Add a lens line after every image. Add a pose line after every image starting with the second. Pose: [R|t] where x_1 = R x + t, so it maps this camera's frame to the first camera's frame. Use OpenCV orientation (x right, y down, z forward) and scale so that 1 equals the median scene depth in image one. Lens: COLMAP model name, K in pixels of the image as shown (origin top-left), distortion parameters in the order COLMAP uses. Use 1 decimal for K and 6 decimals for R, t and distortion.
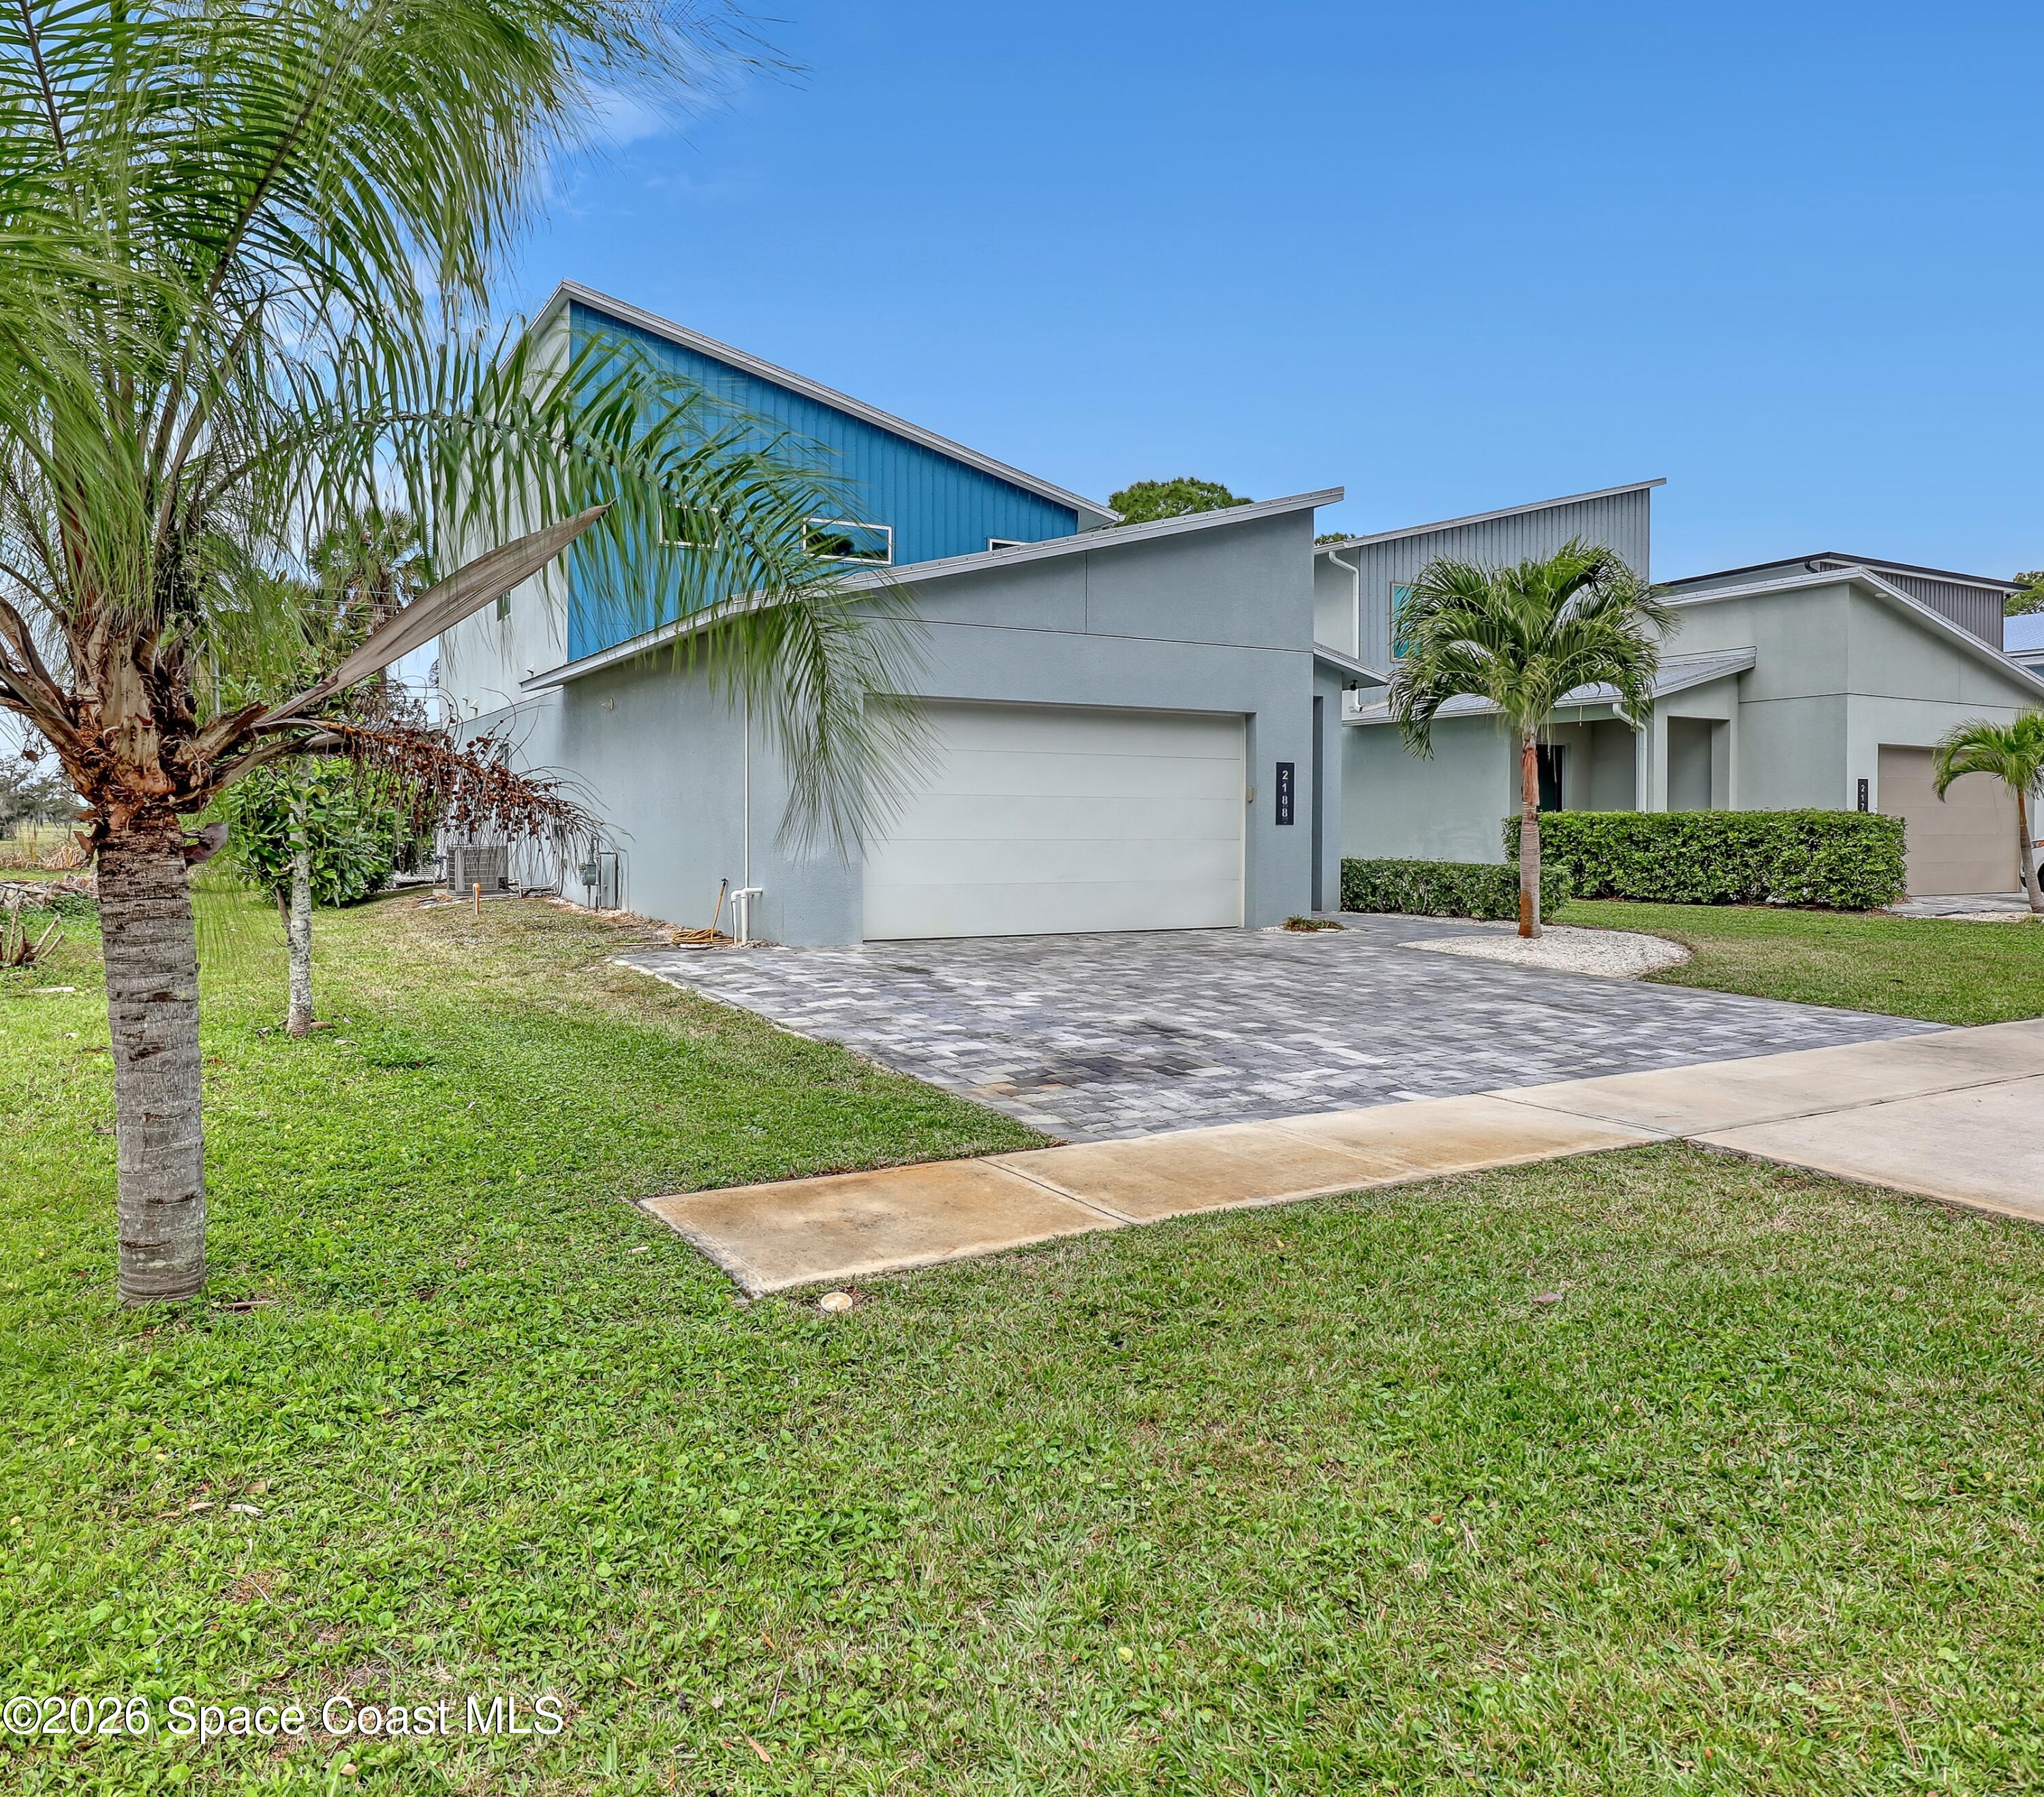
lens RADIAL K [[1484.5, 0, 985.2], [0, 1484.5, 844.0], [0, 0, 1]] dist [-0.004150, -0.000307]
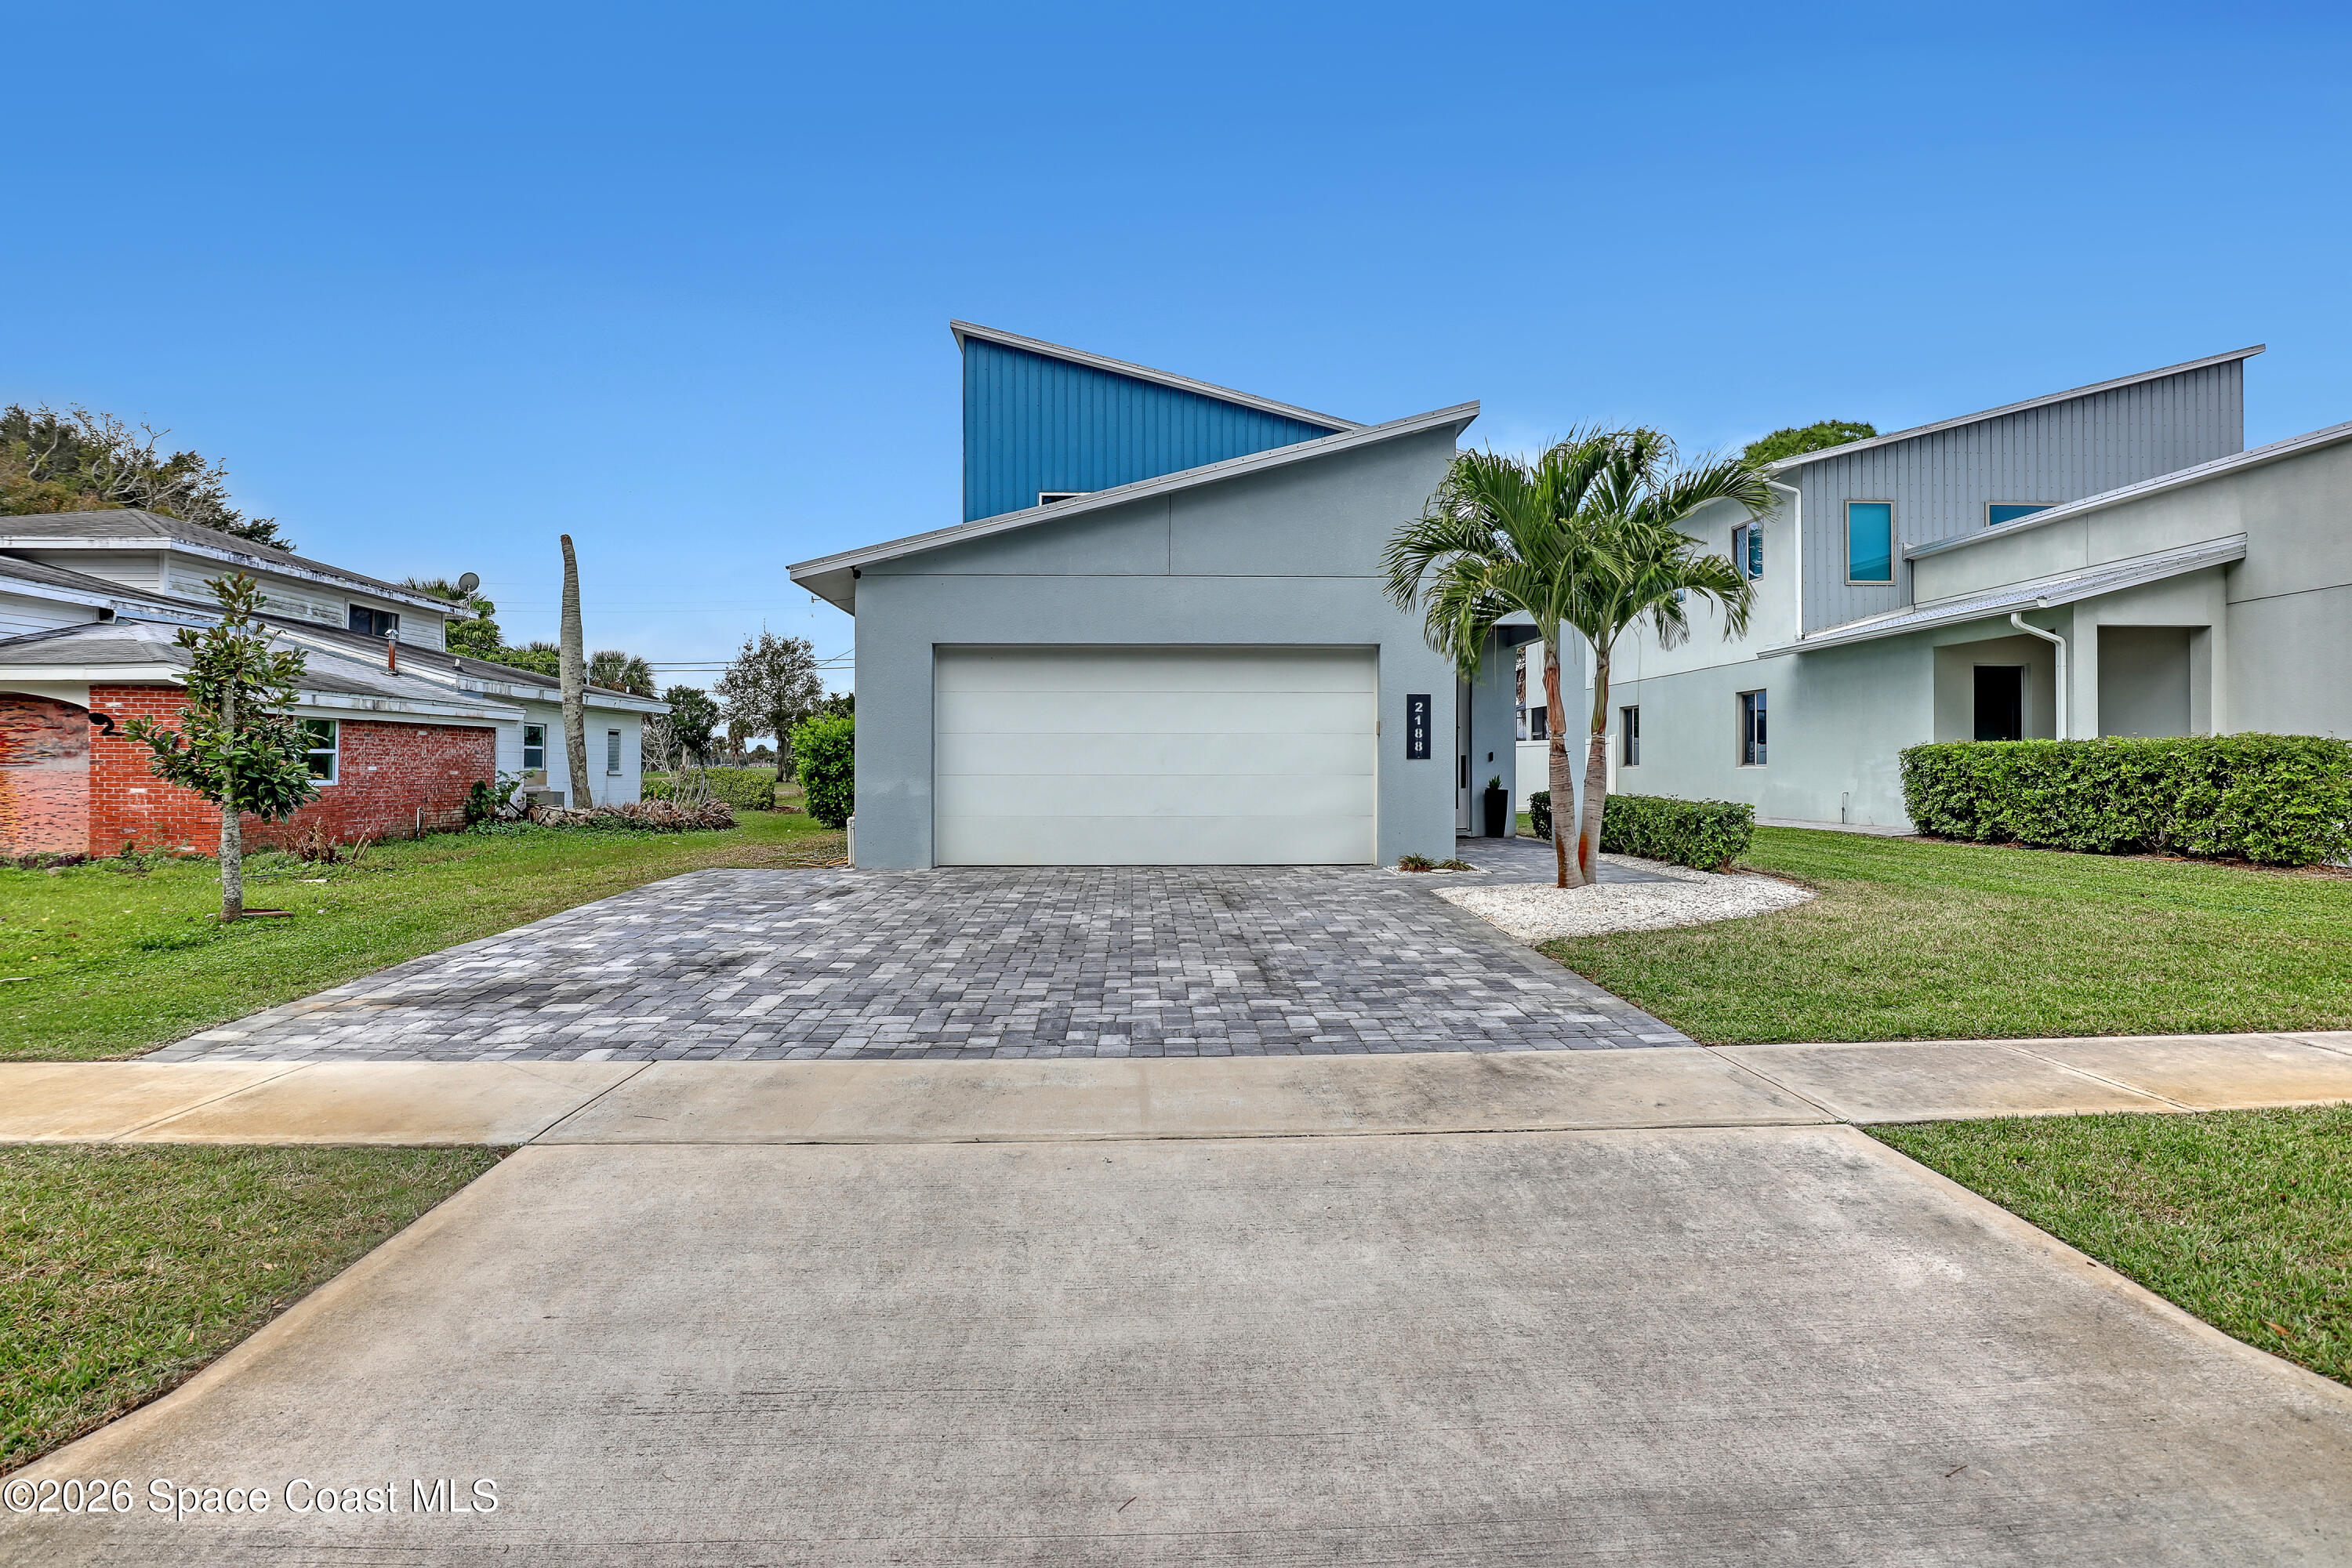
lens RADIAL K [[1213.6, 0, 1185.2], [0, 1213.6, 765.3], [0, 0, 1]] dist [-0.041844, 0.011753]
pose [[0.887873, -0.005441, -0.460056, 0.339384], [-0.000114, 0.999927, -0.012045, 0.000333], [0.460088, 0.010747, 0.887808, 0.189500]]
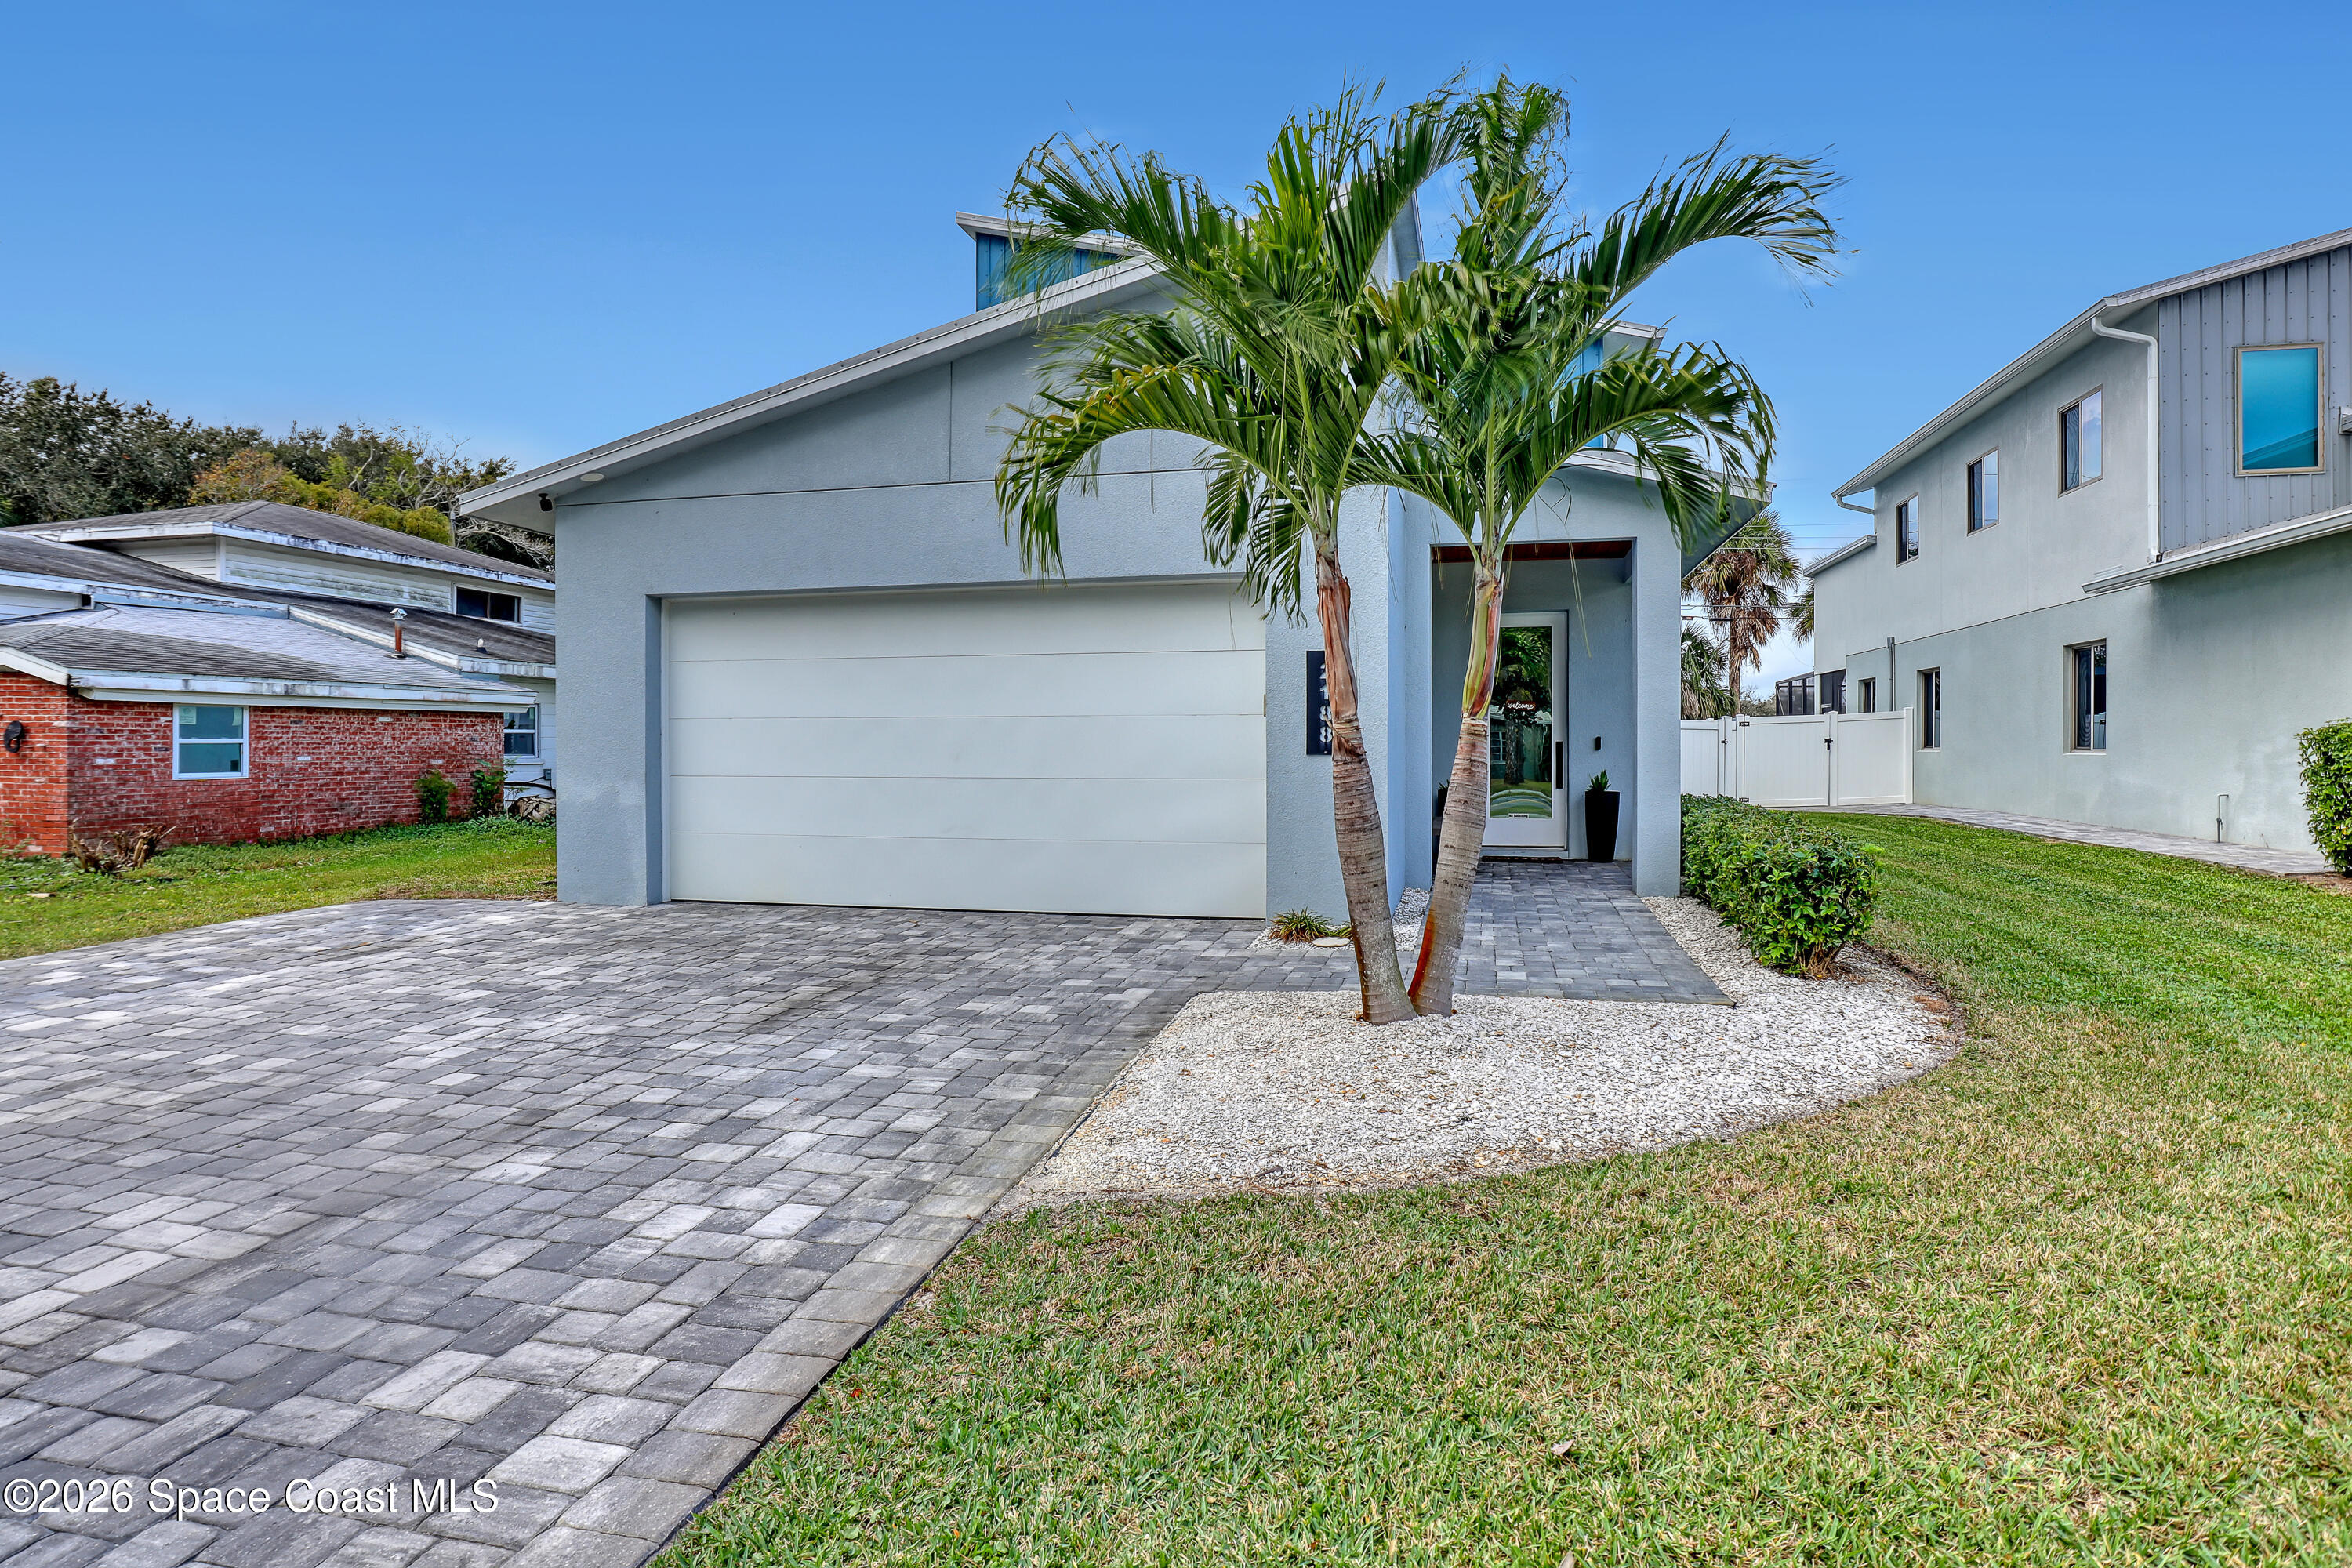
lens RADIAL K [[1213.6, 0, 1220.9], [0, 1213.6, 751.4], [0, 0, 1]] dist [-0.041844, 0.011753]
pose [[0.741395, -0.001623, -0.671066, 0.393680], [-0.000561, 0.999995, -0.003038, -0.010028], [0.671068, 0.002629, 0.741391, 0.486951]]
